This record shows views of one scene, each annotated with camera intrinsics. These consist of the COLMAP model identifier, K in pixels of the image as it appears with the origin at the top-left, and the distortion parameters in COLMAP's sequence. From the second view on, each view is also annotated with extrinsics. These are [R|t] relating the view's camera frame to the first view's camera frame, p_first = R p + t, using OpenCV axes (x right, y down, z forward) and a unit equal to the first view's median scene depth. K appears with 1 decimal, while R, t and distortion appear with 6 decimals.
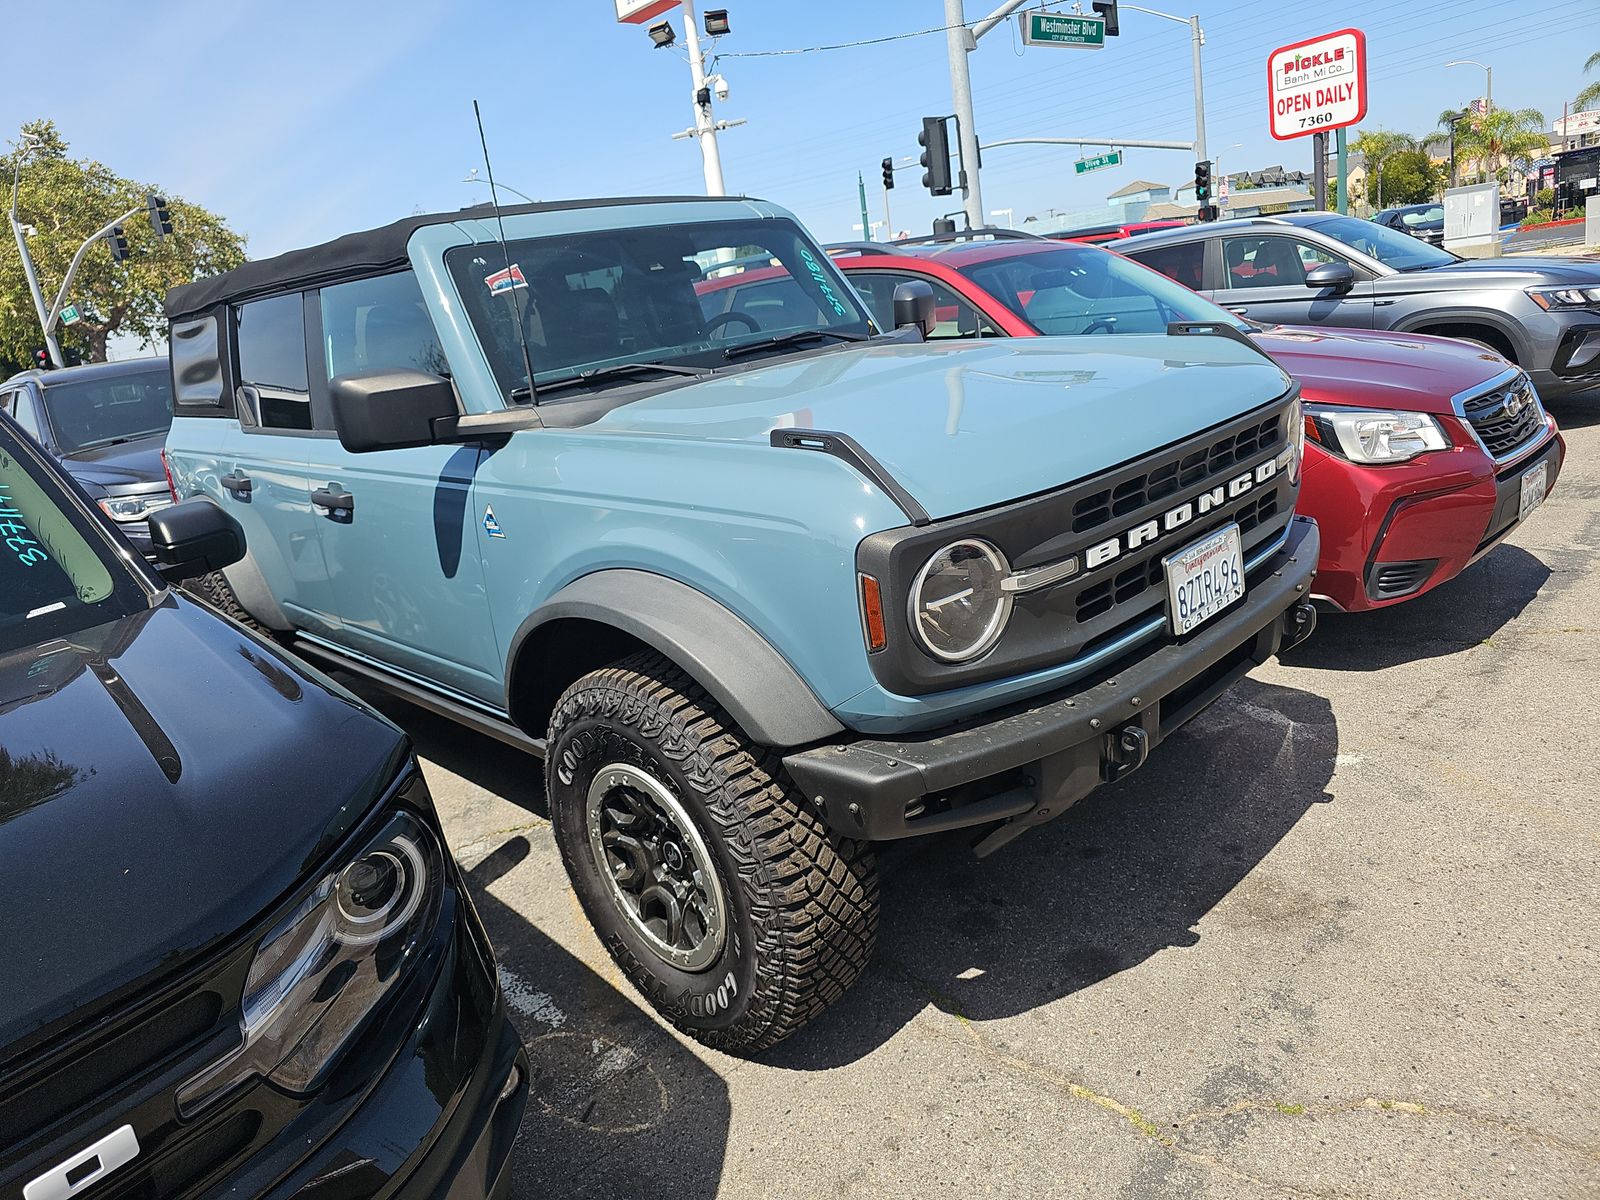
lens RADIAL K [[1104.1, 0, 780.1], [0, 1104.1, 582.3], [0, 0, 1]] dist [0.027351, -0.002522]
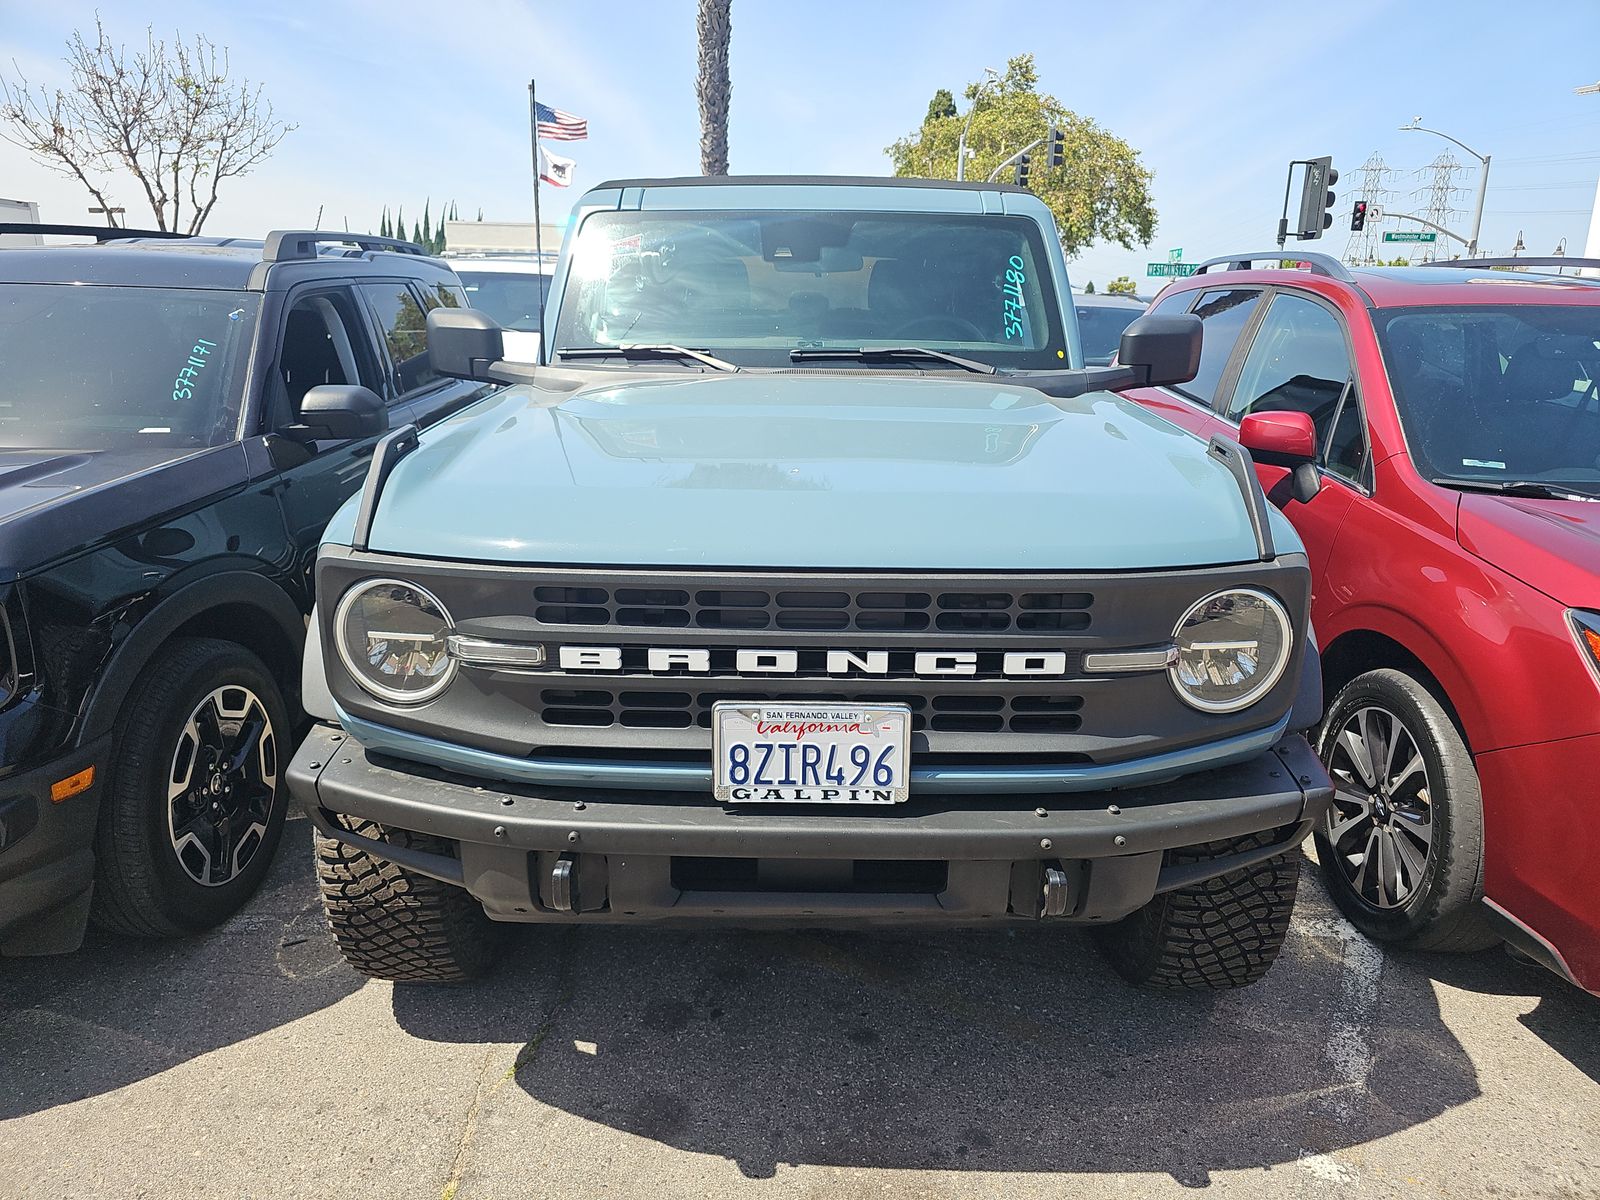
lens RADIAL K [[1104.1, 0, 780.1], [0, 1104.1, 582.3], [0, 0, 1]] dist [0.027351, -0.002522]
pose [[0.700440, 0.322909, -0.636485, 0.790171], [-0.290861, 0.943529, 0.158595, -0.222956], [0.651754, 0.074042, 0.754808, 0.388194]]
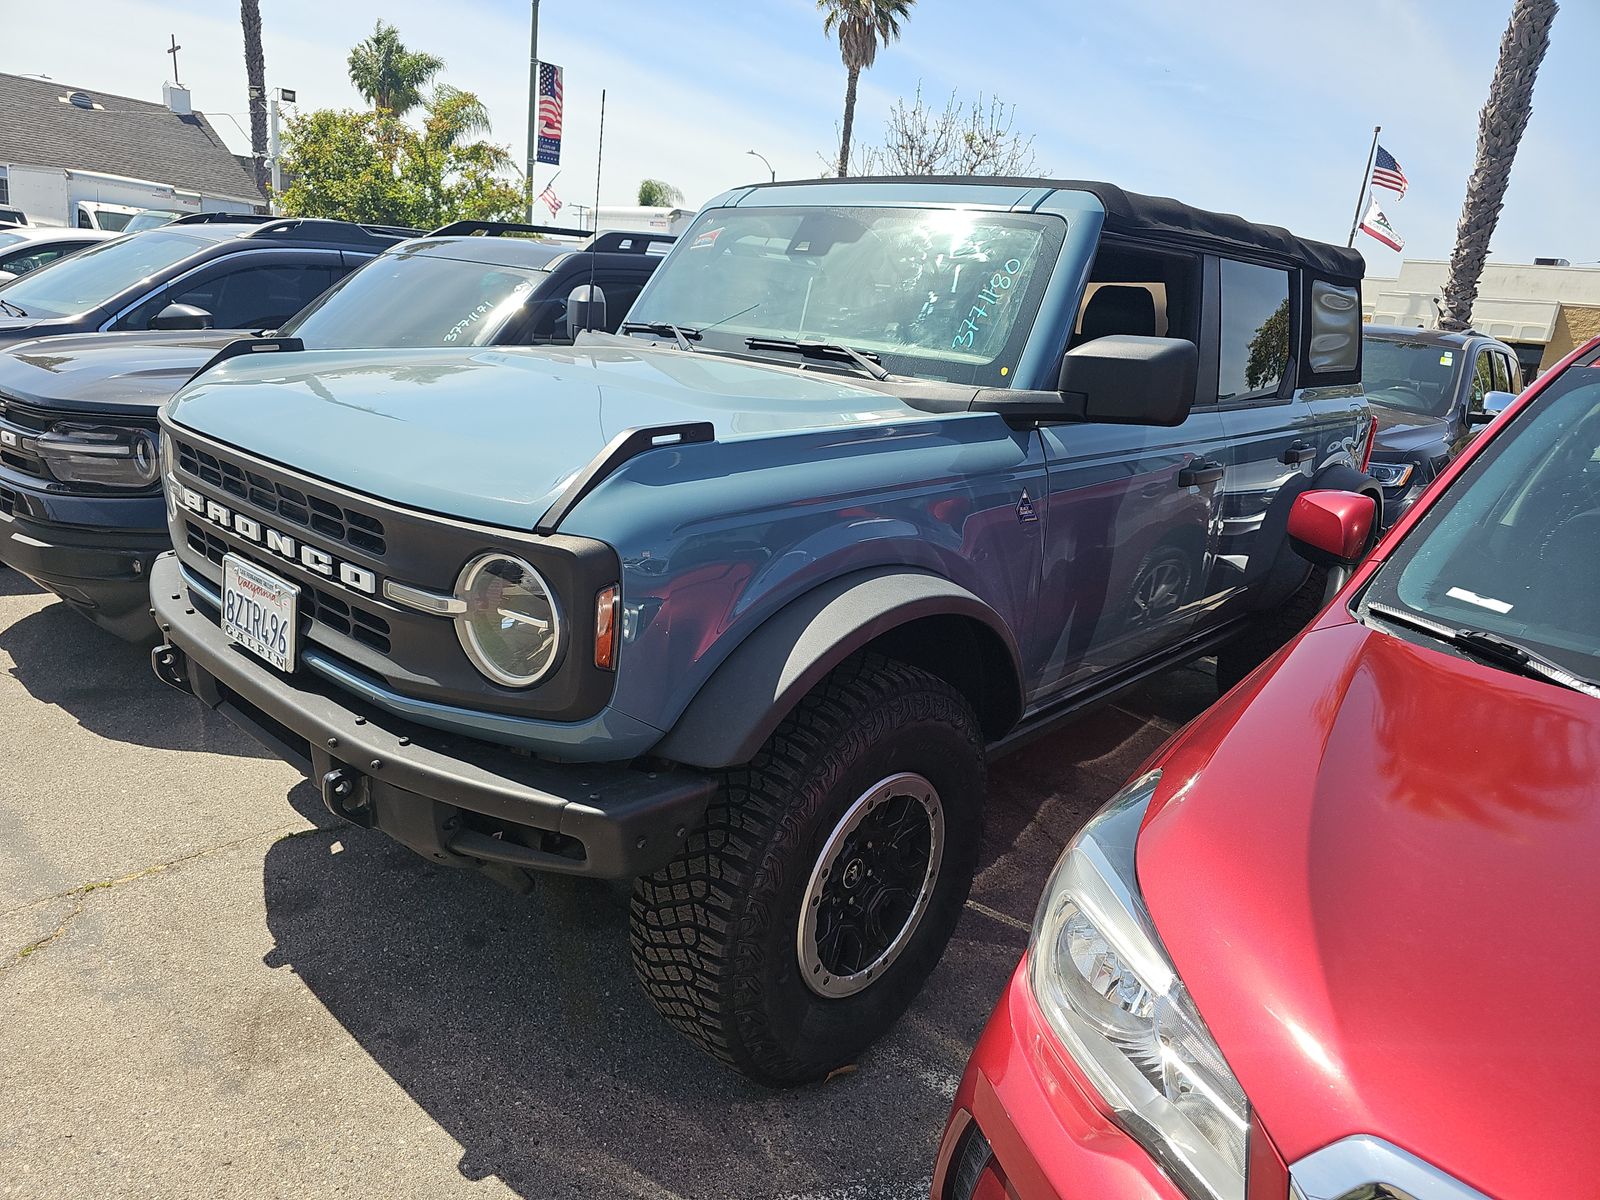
lens RADIAL K [[1133.4, 0, 800.0], [0, 1133.4, 600.0], [0, 0, 1]] dist [-0.002691, -0.003144]
pose [[0.022869, 0.393329, -0.919113, 1.228390], [-0.344933, 0.866004, 0.362019, -0.499319], [0.938349, 0.308754, 0.155476, 1.239492]]
